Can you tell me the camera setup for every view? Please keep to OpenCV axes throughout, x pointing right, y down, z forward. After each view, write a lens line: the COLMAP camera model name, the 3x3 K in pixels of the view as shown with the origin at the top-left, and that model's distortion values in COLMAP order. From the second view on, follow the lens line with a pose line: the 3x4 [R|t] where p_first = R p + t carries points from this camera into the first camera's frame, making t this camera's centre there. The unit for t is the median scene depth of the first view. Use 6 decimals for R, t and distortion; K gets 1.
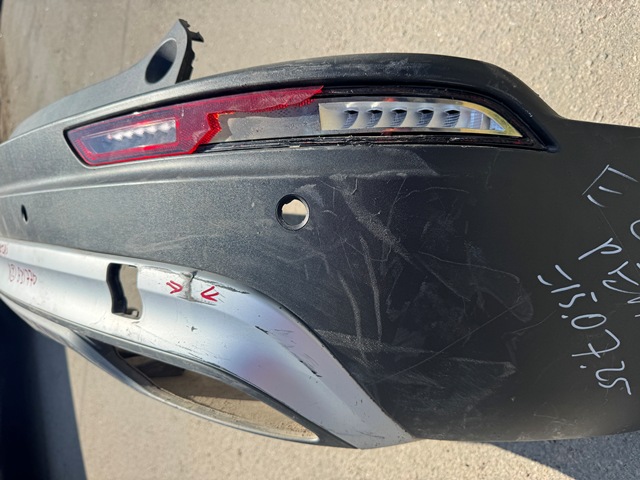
lens RADIAL K [[486.5, 0, 309.3], [0, 486.5, 250.0], [0, 0, 1]] dist [0.005730, -0.070962]
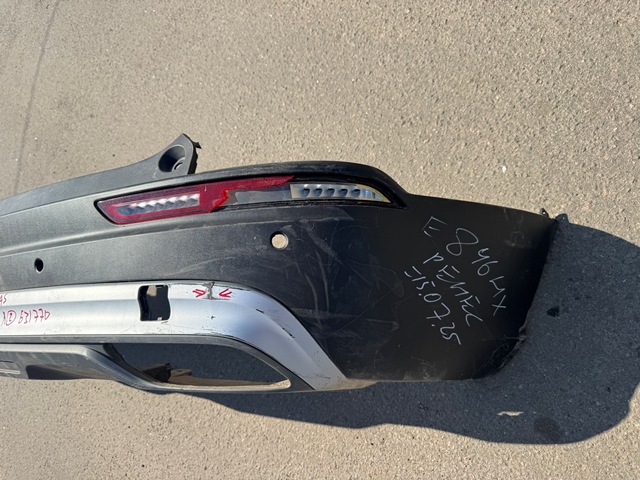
lens RADIAL K [[457.7, 0, 320.0], [0, 457.7, 240.0], [0, 0, 1]] dist [-0.001656, -0.005741]
pose [[0.963580, -0.010656, 0.267209, -0.318770], [0.063973, 0.979379, -0.191635, 0.239323], [-0.259657, 0.201750, 0.944391, -0.618007]]
